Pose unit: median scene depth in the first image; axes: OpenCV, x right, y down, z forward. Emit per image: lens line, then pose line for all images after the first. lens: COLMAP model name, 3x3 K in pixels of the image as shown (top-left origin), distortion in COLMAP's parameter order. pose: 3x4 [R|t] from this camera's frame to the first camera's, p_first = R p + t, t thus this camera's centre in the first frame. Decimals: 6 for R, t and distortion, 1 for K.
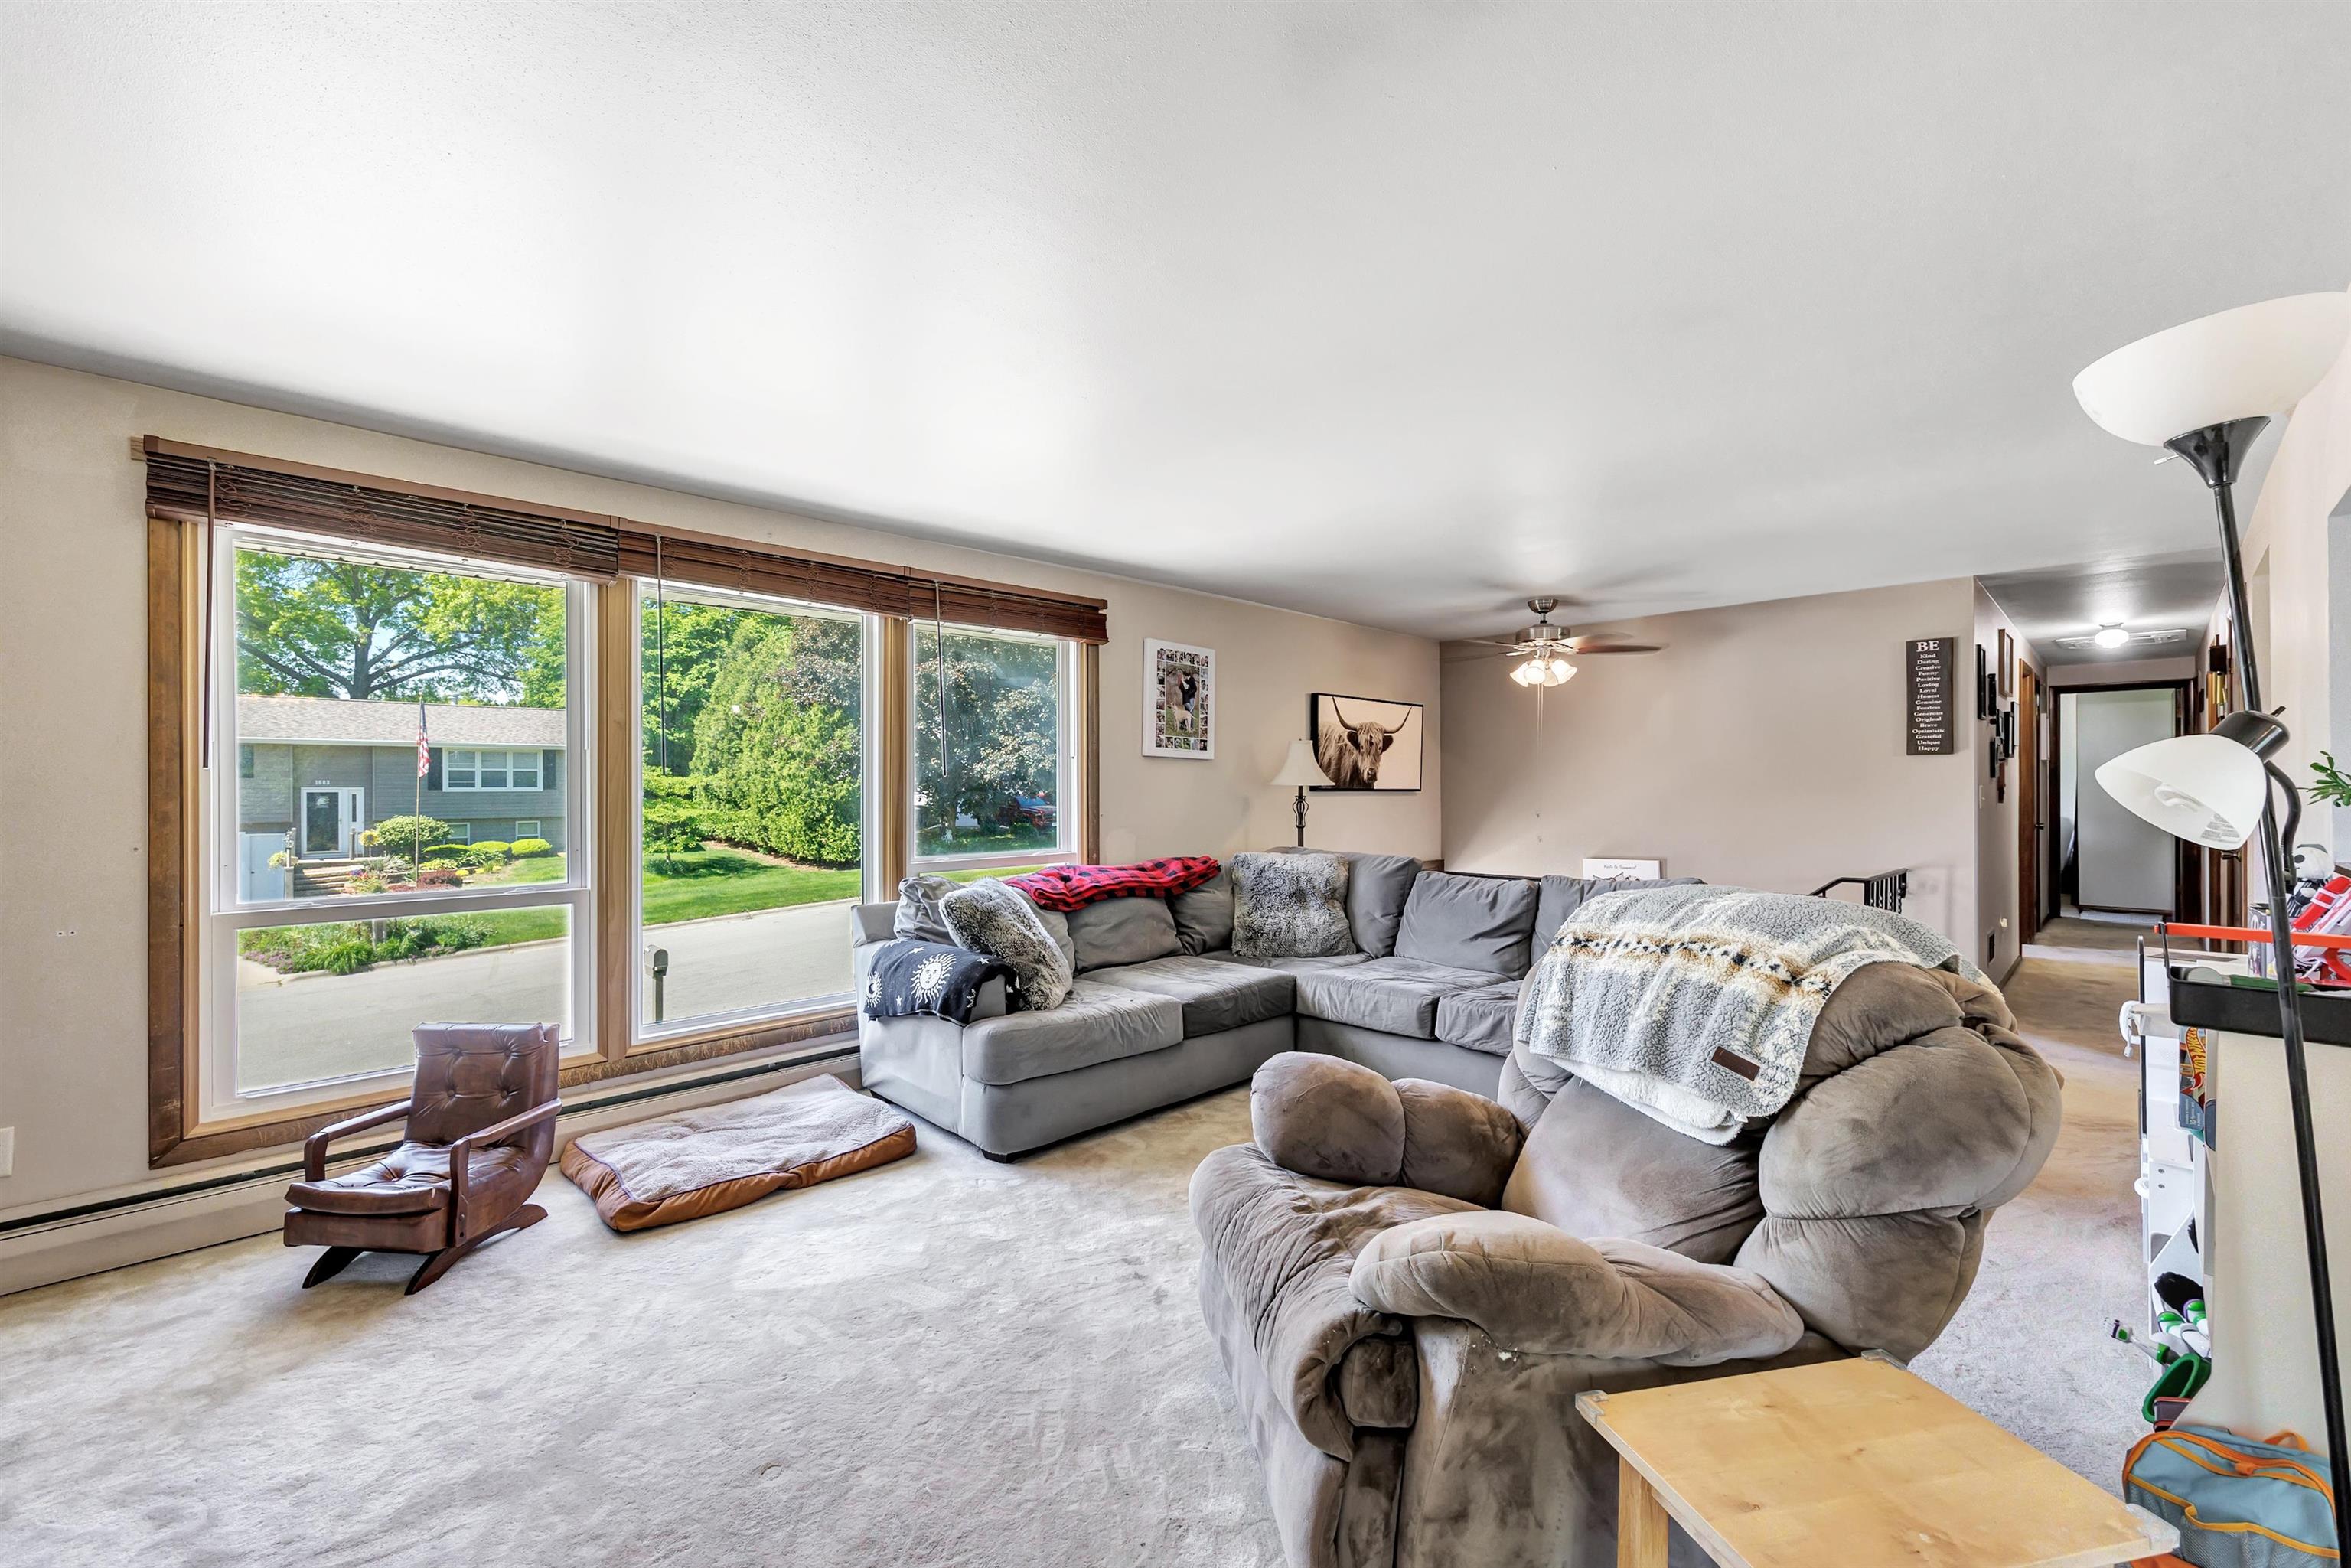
lens RADIAL K [[971.1, 0, 1161.2], [0, 971.1, 784.5], [0, 0, 1]] dist [-0.000446, -0.000068]
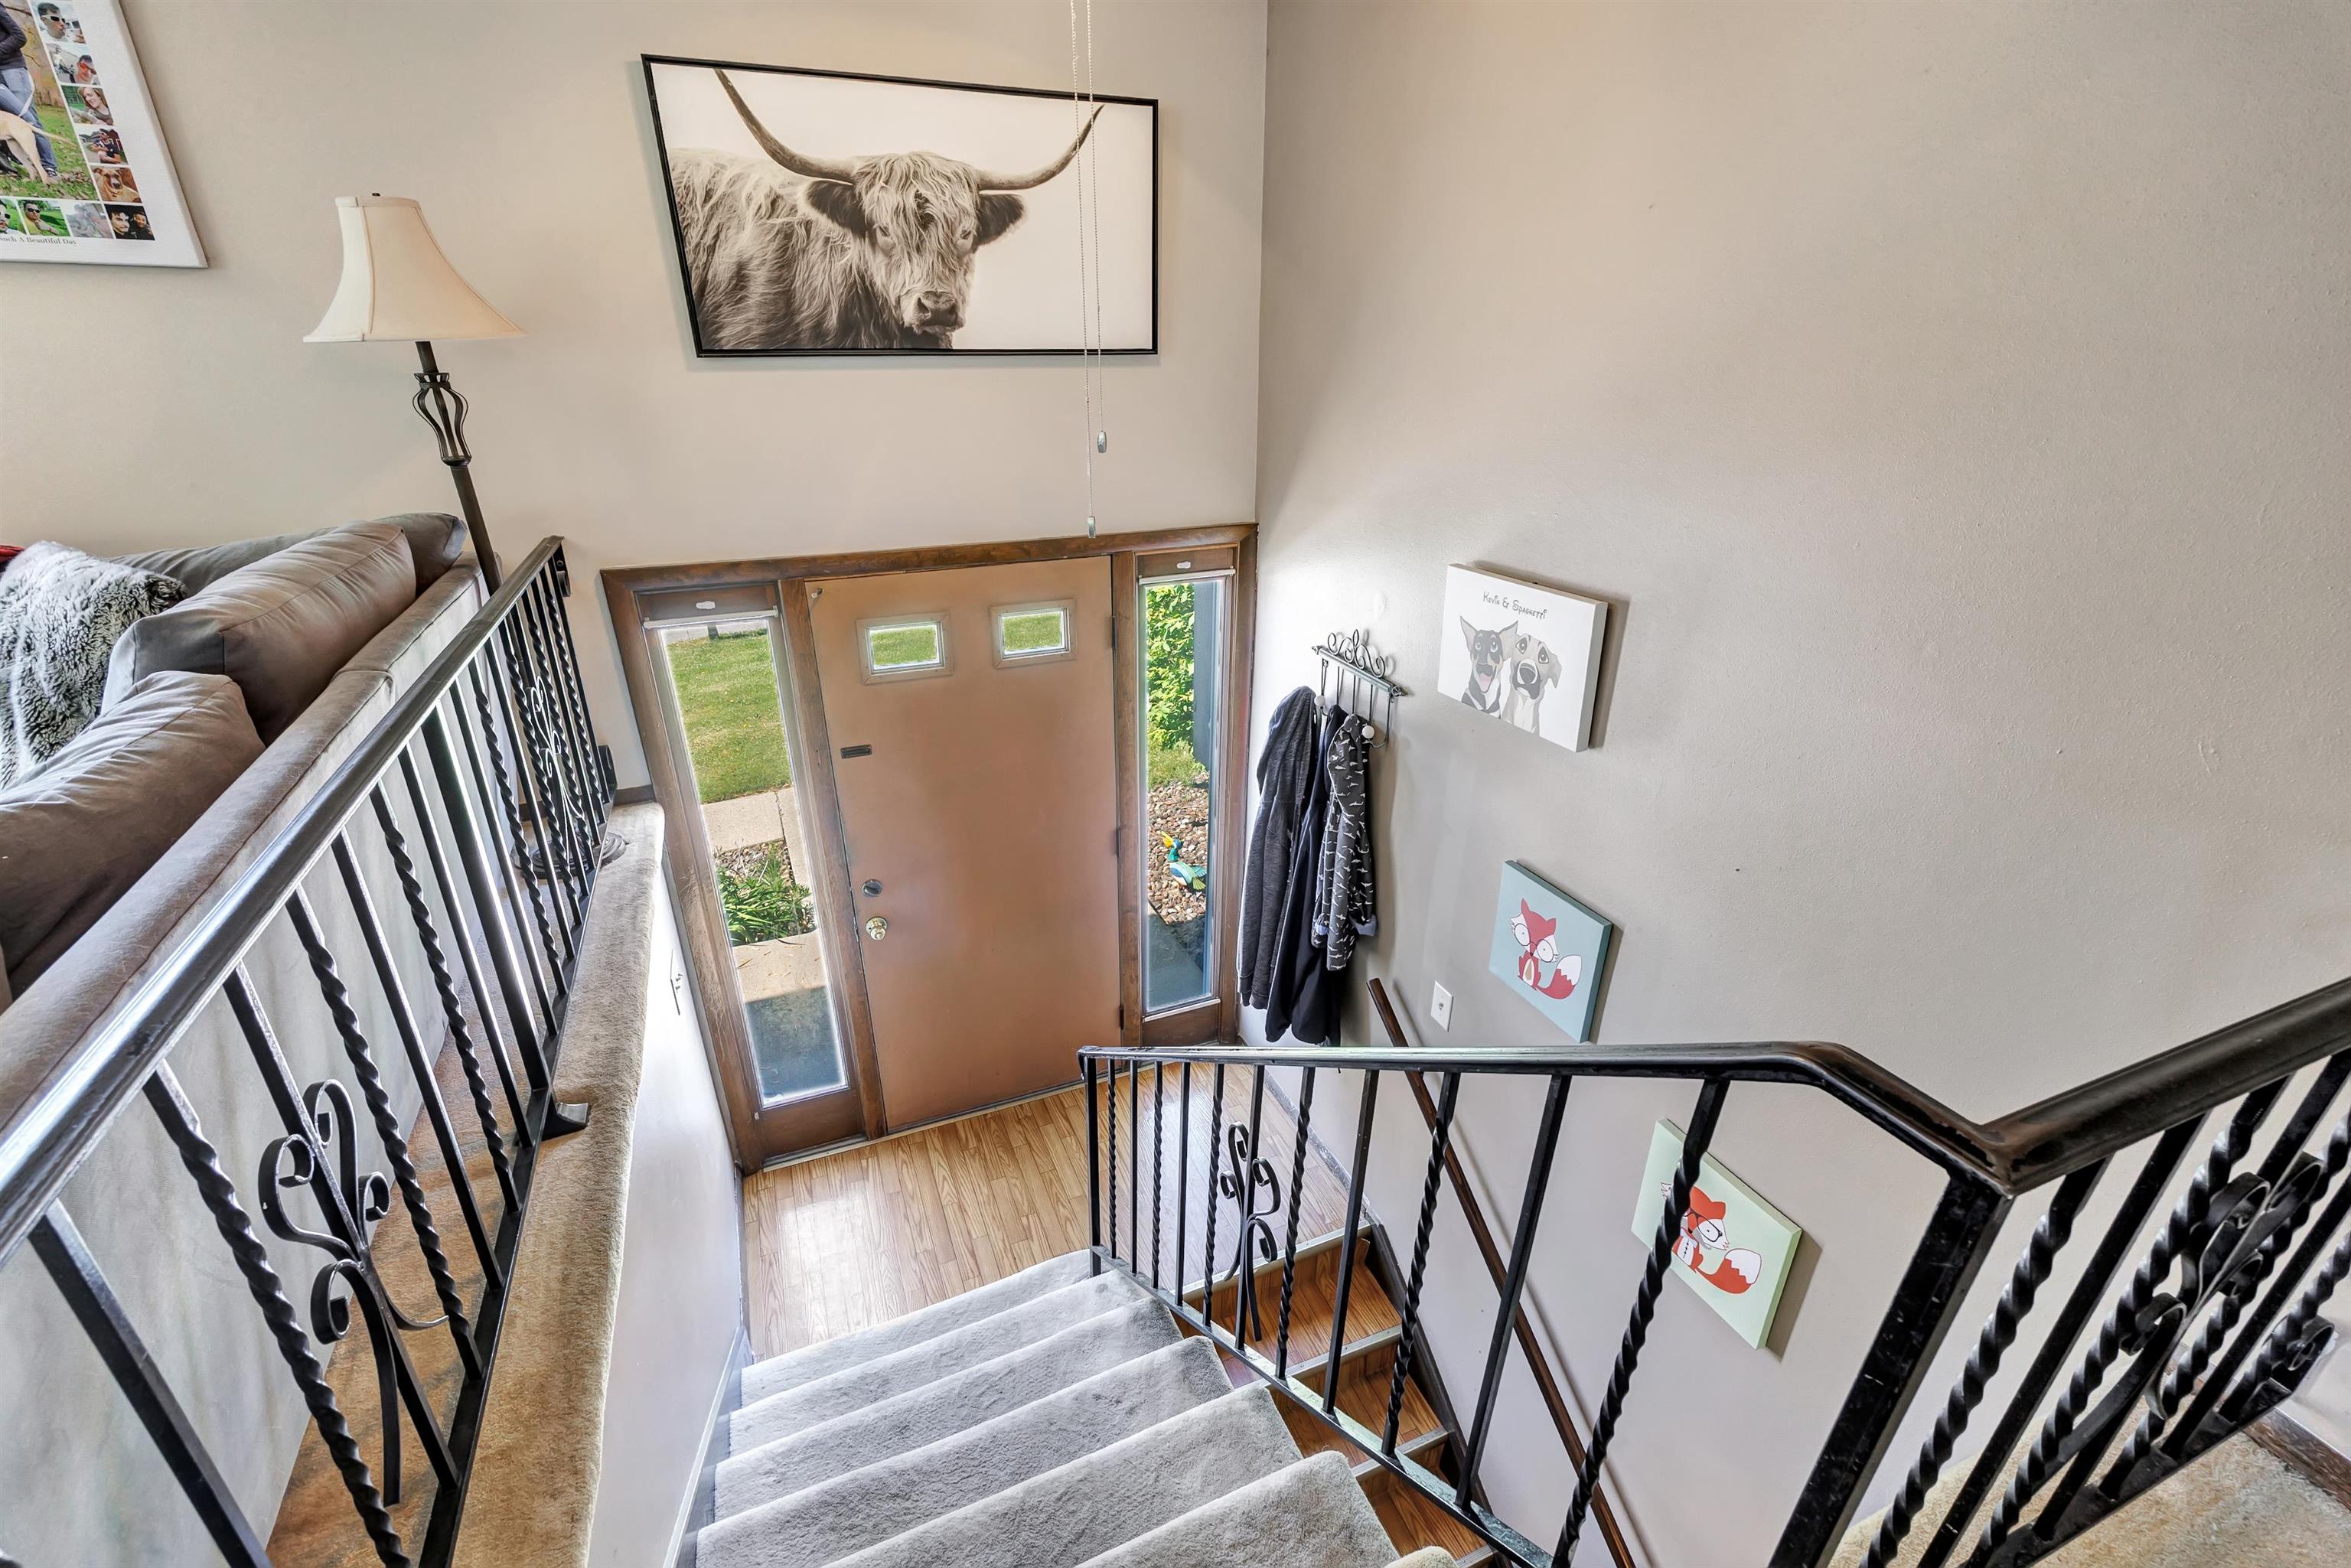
lens RADIAL K [[971.1, 0, 1150.6], [0, 971.1, 776.4], [0, 0, 1]] dist [-0.000446, -0.000068]
pose [[0.920549, 0.161679, -0.355596, 0.567366], [0.000857, 0.909486, 0.415734, -0.001968], [0.390626, -0.383008, 0.837088, 0.762717]]
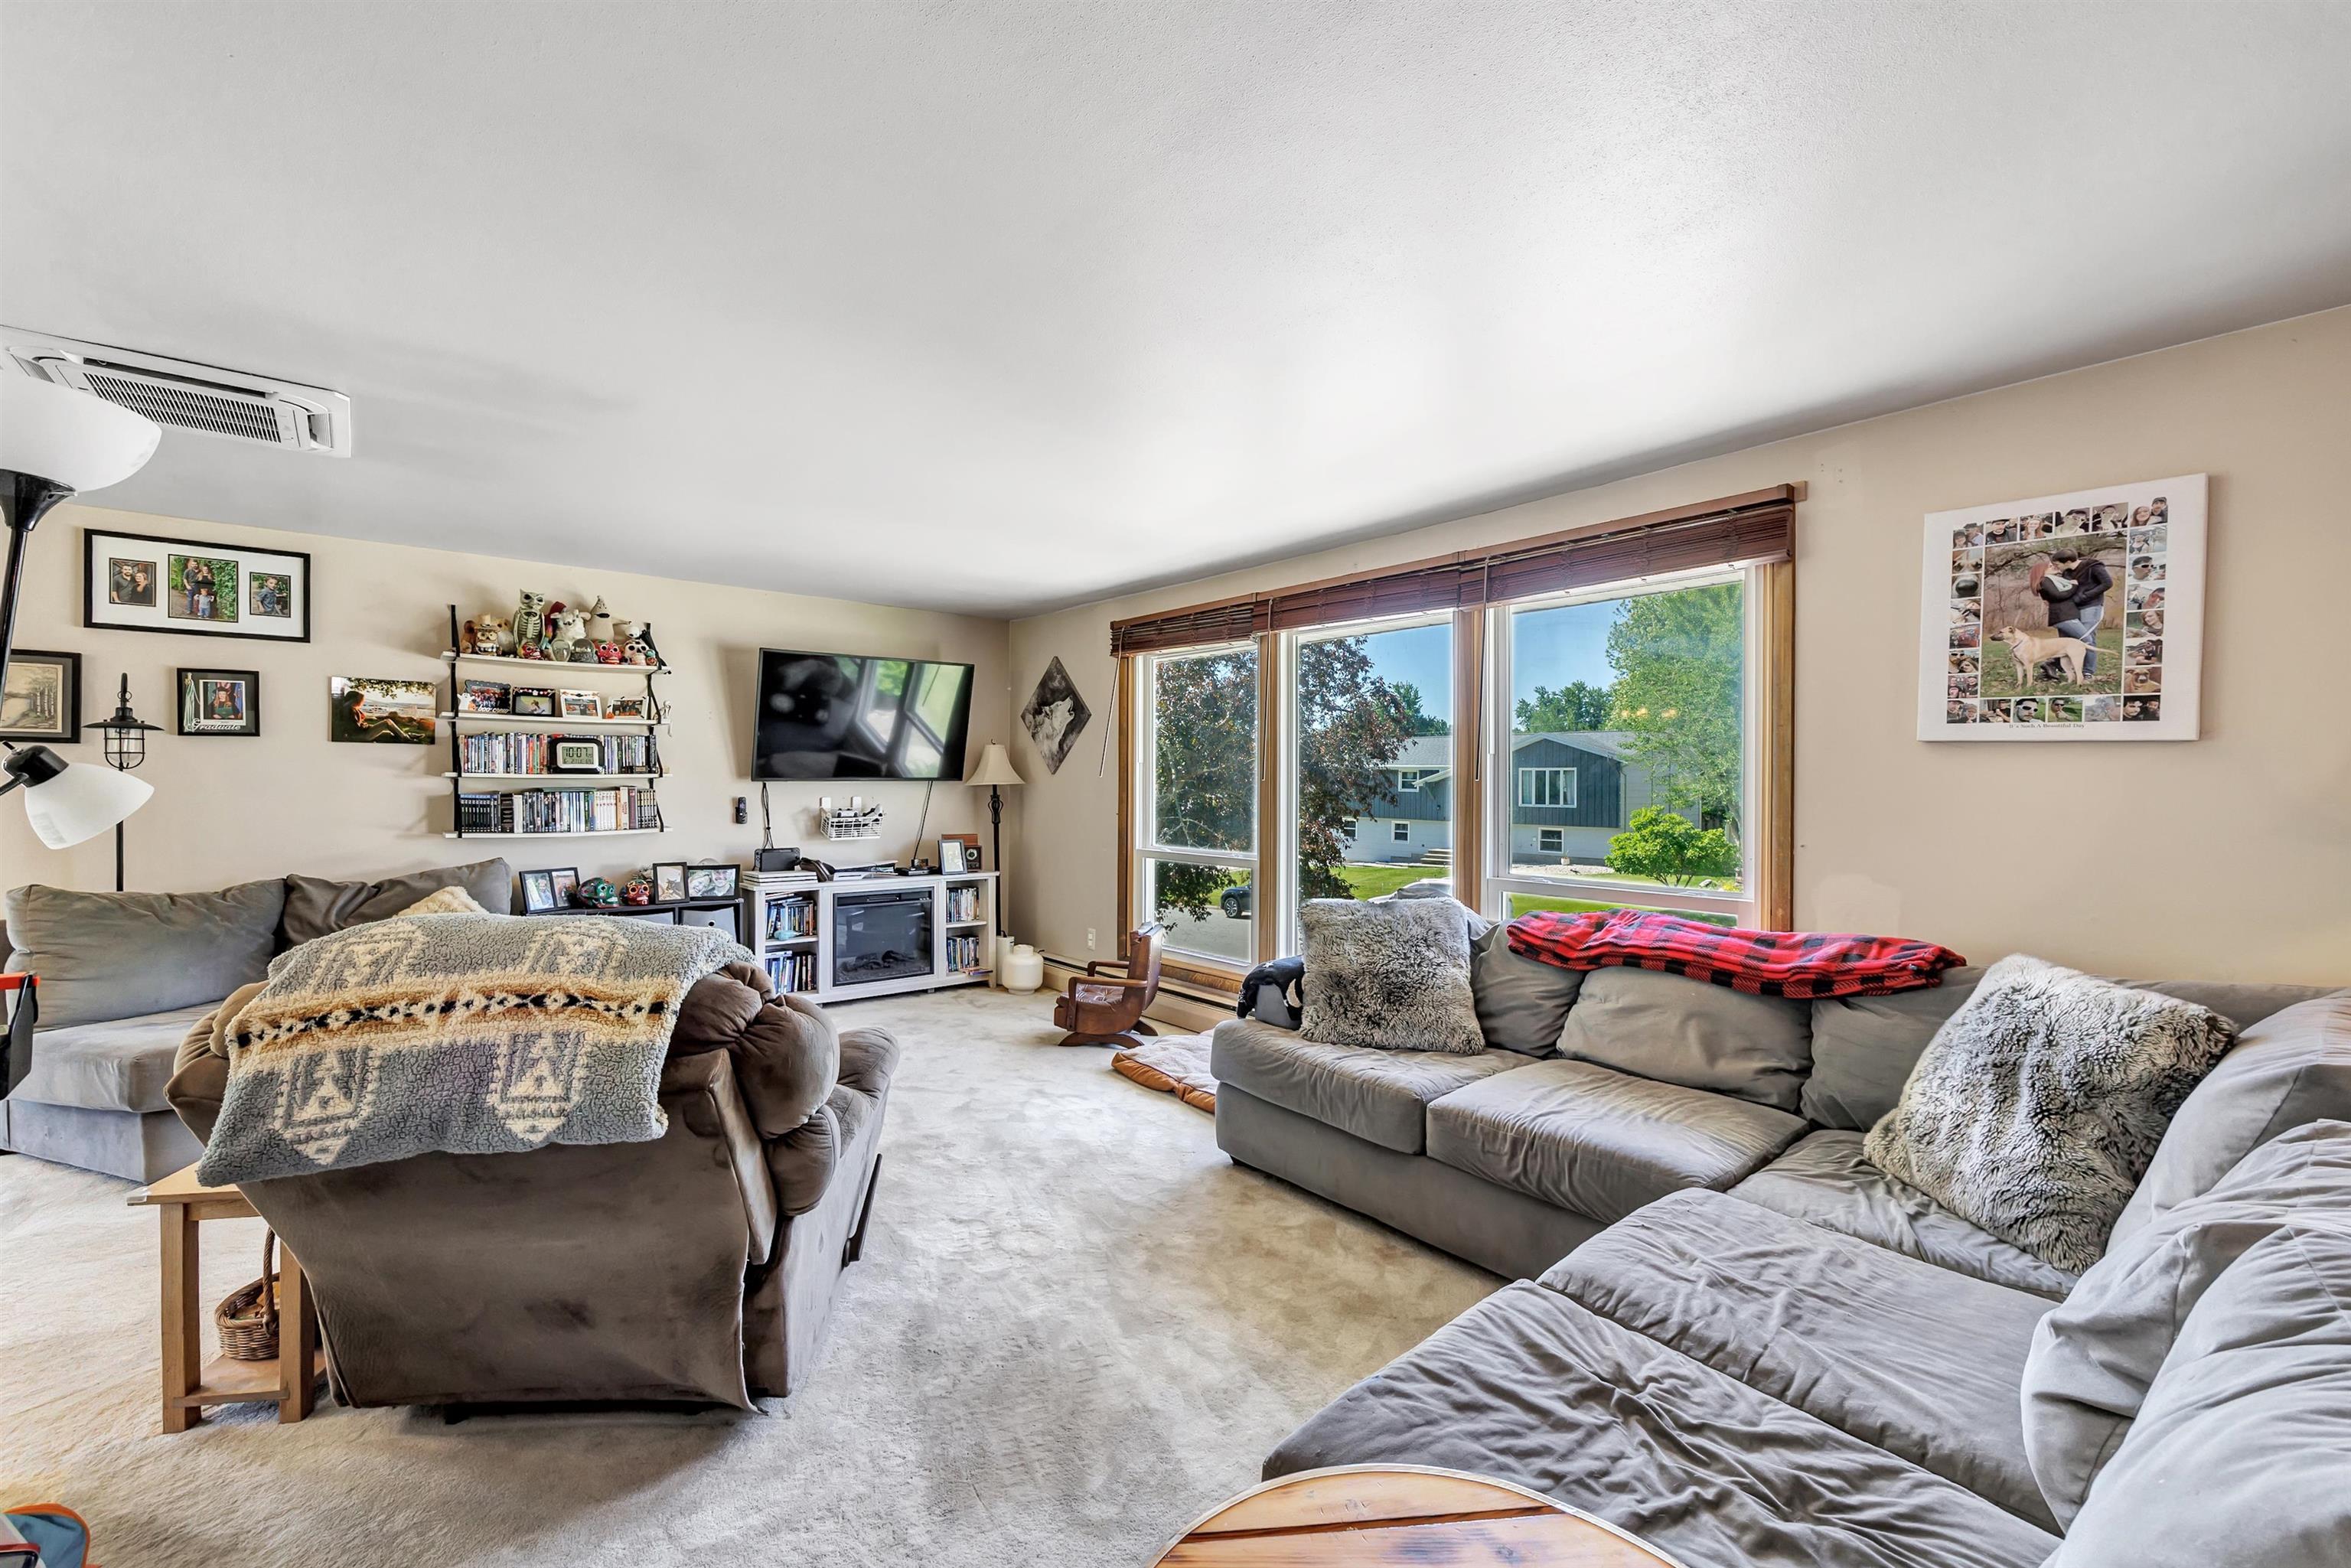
lens RADIAL K [[971.1, 0, 1154.0], [0, 971.1, 785.6], [0, 0, 1]] dist [-0.000446, -0.000068]
pose [[-0.087078, 0.016421, -0.996066, 0.514349], [0.004196, 0.999861, 0.016116, -0.014845], [0.996193, -0.002776, -0.087135, 0.599635]]
